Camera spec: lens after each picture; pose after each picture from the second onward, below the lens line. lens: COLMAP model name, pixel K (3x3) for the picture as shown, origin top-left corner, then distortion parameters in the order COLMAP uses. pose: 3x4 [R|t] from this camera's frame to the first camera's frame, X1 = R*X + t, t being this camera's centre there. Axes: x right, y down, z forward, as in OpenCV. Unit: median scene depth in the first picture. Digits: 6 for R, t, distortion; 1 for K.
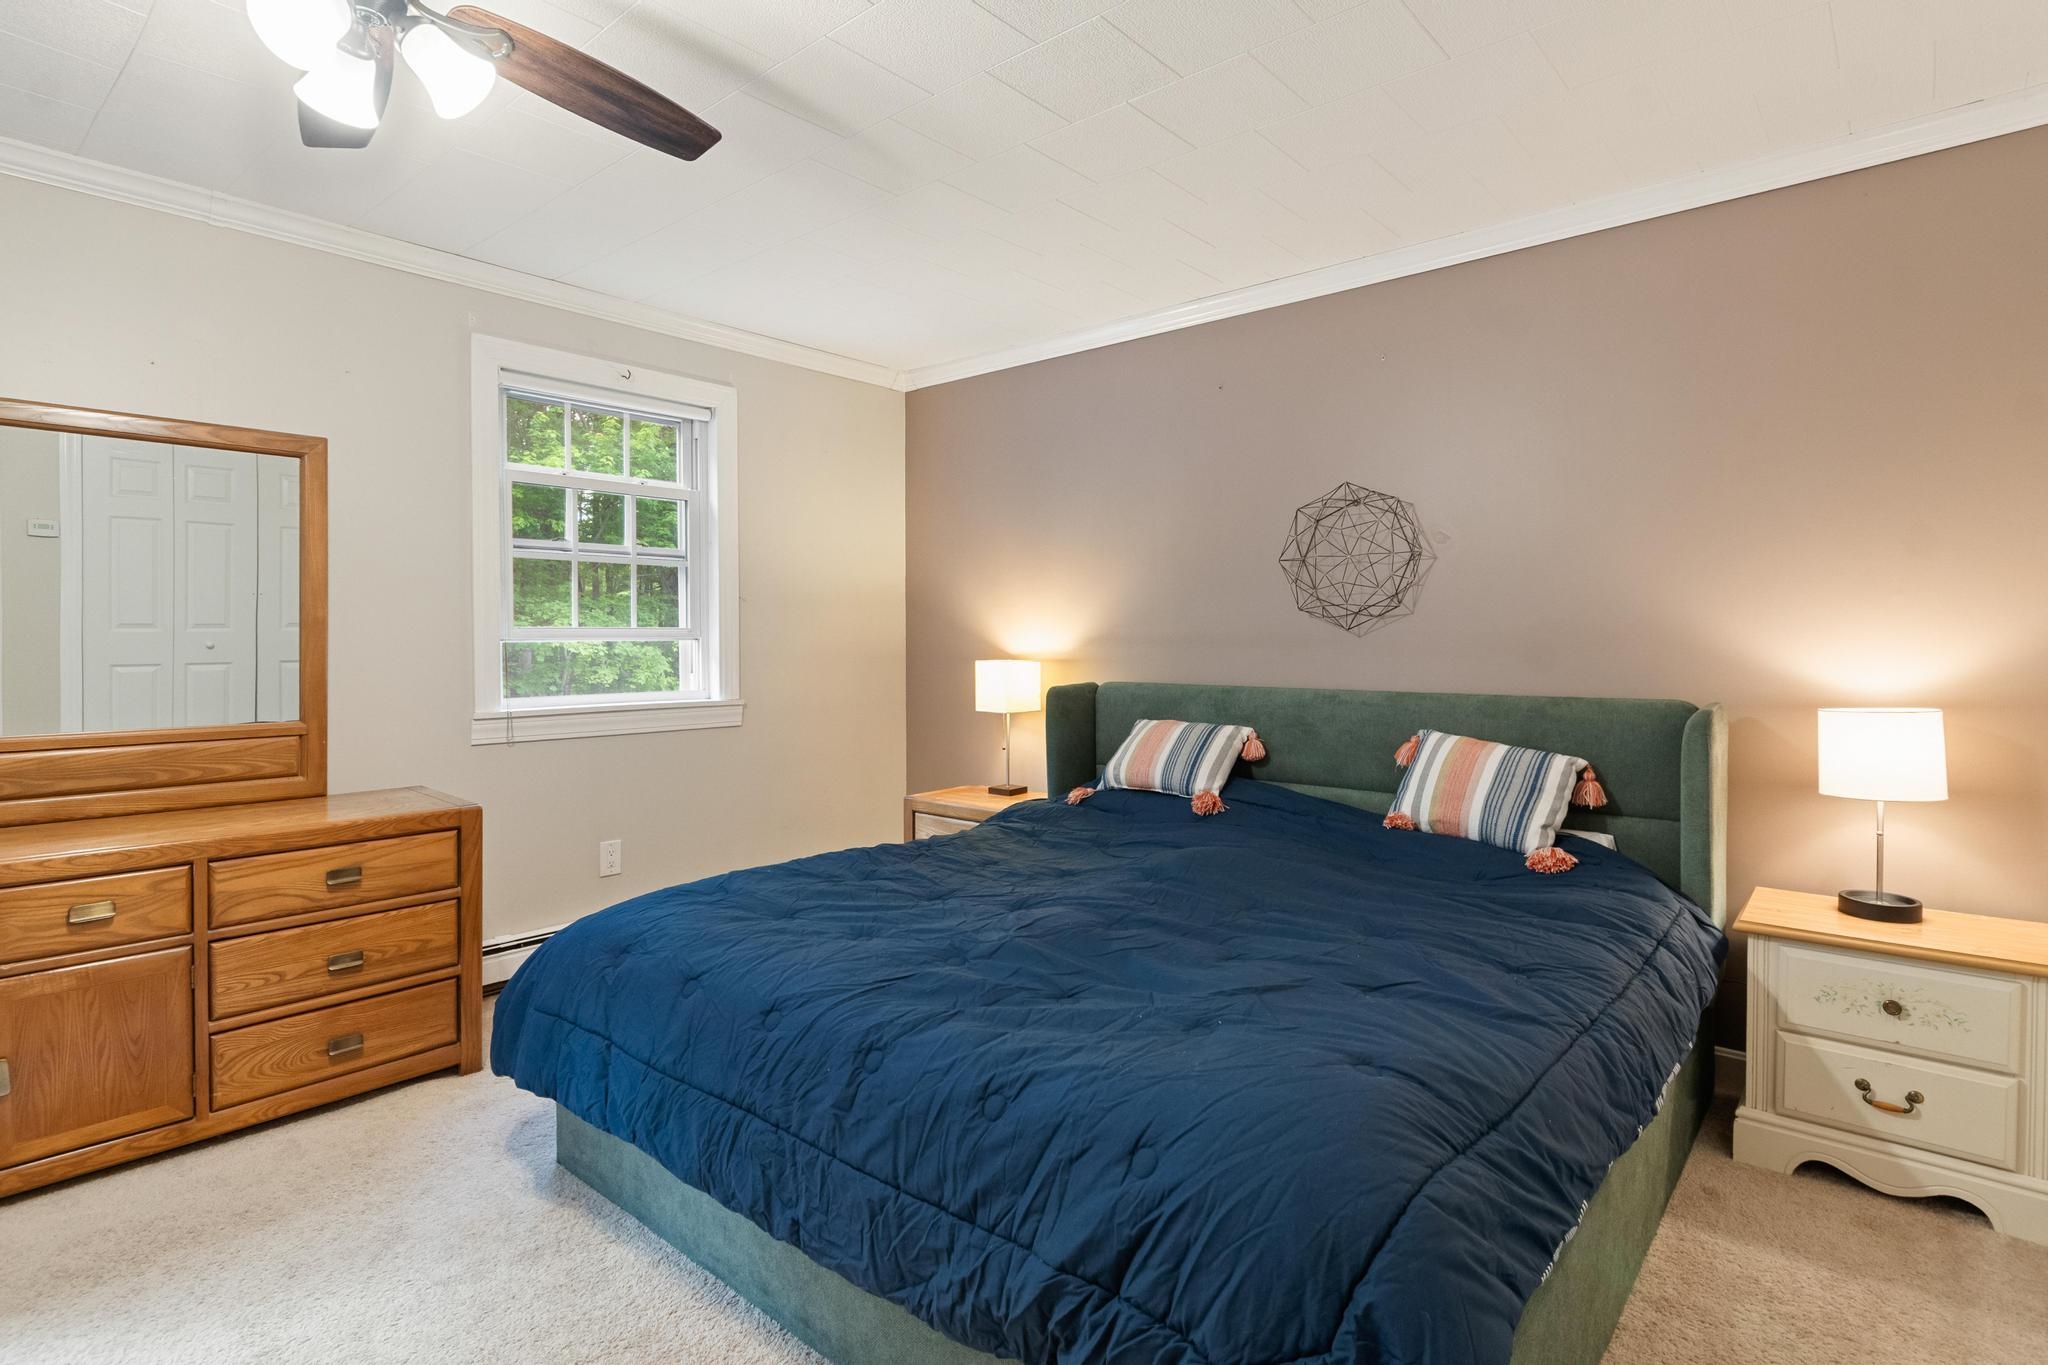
lens RADIAL K [[1010.7, 0, 1029.8], [0, 1010.7, 678.3], [0, 0, 1]] dist [0.002958, -0.005000]
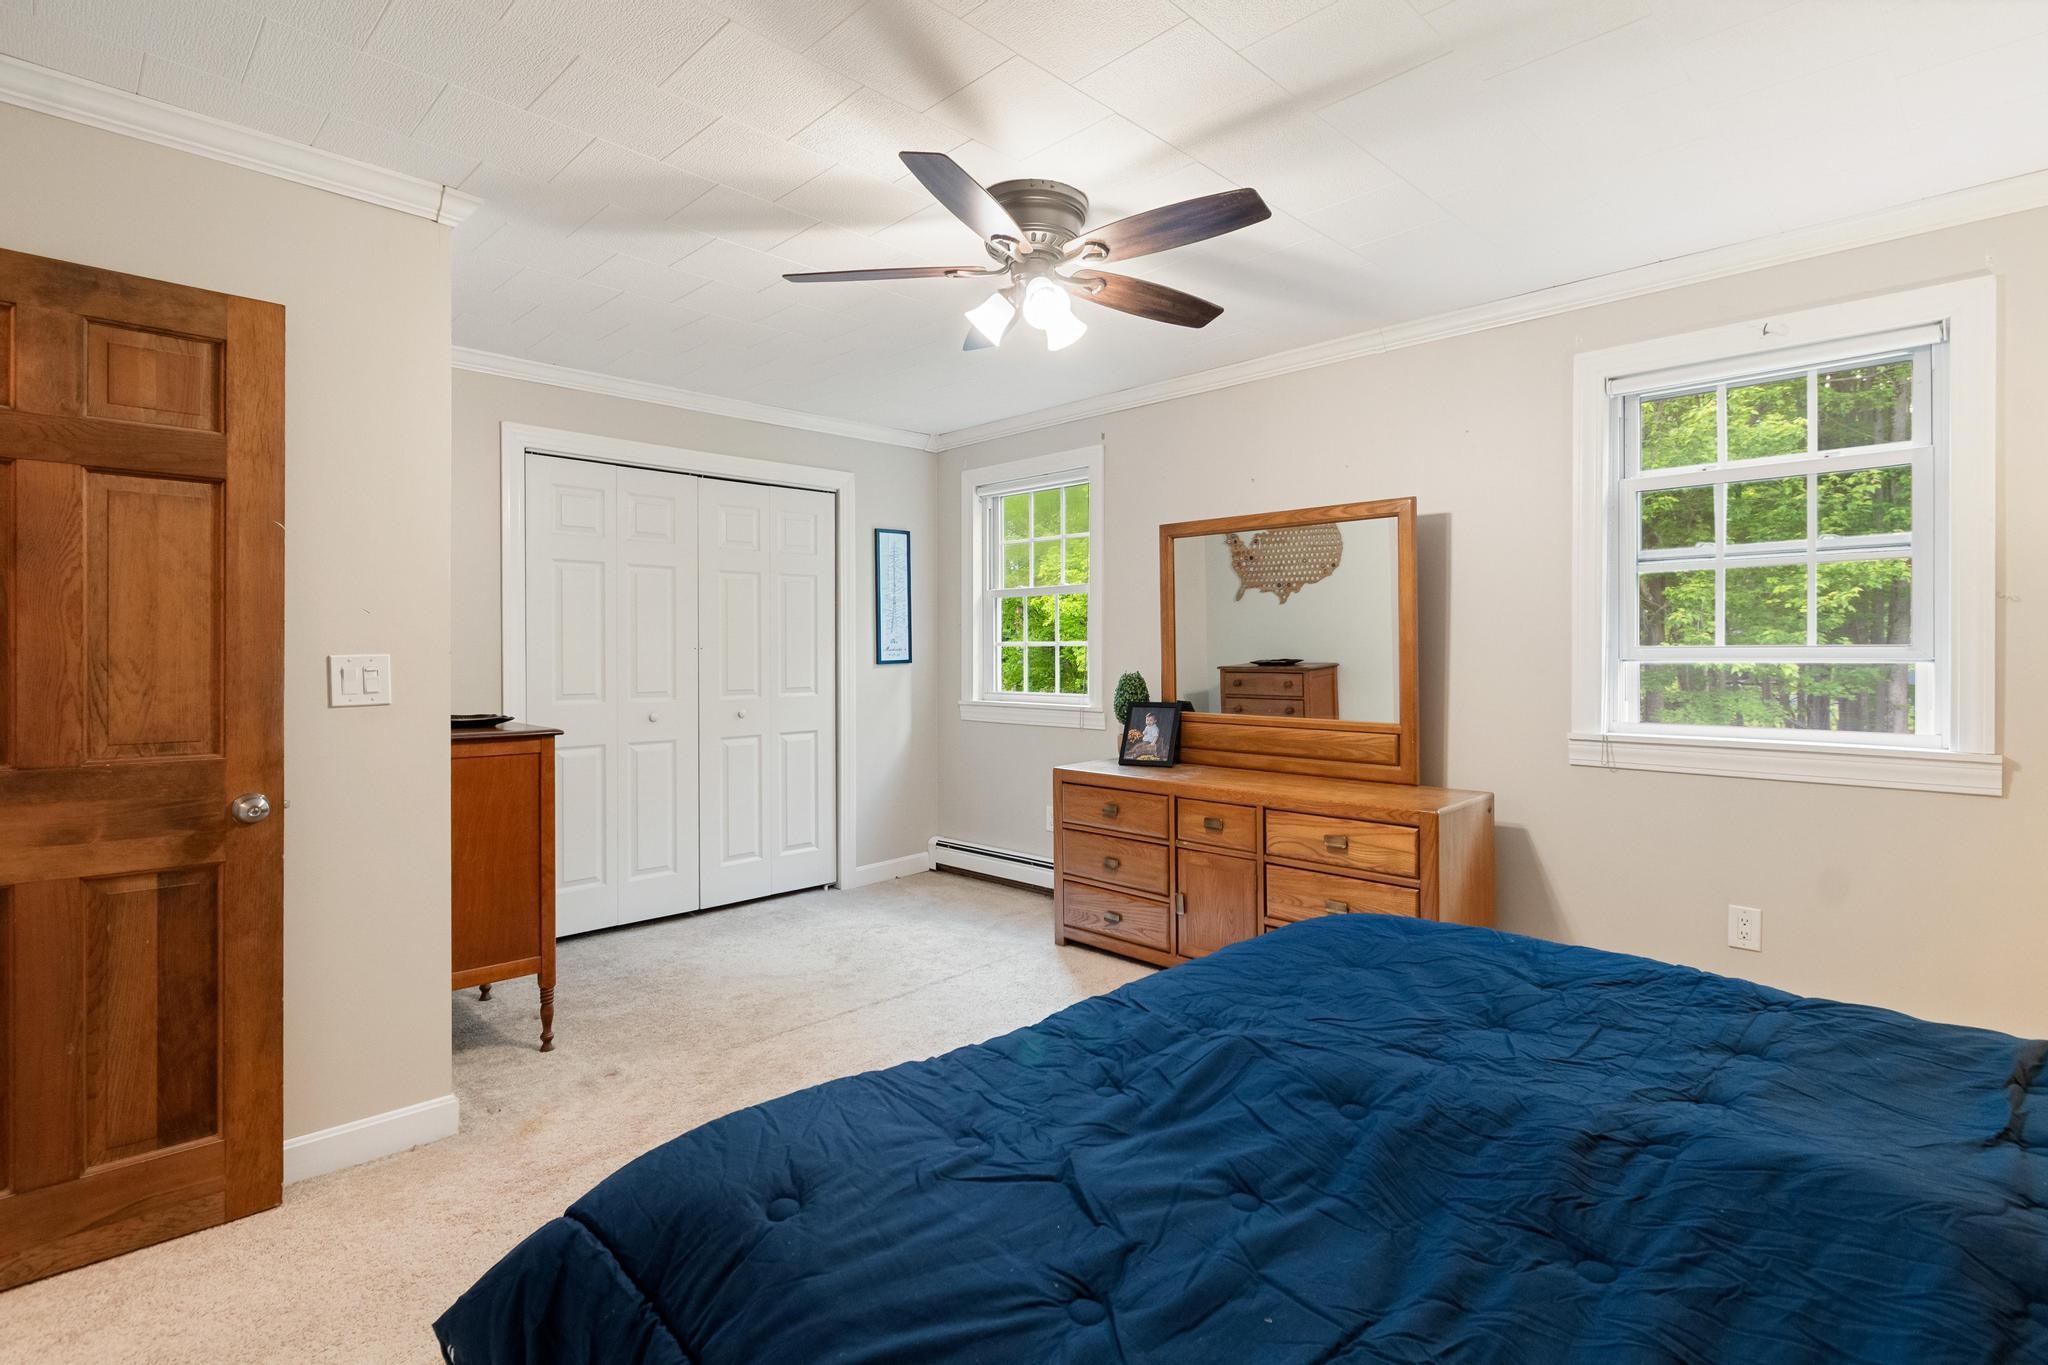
lens RADIAL K [[996.1, 0, 1030.5], [0, 996.1, 653.8], [0, 0, 1]] dist [0.010335, -0.000197]
pose [[-0.054127, 0.000382, -0.998534, 0.456737], [-0.040788, 0.999164, 0.002594, -0.023827], [0.997701, 0.040869, -0.054066, 0.505846]]
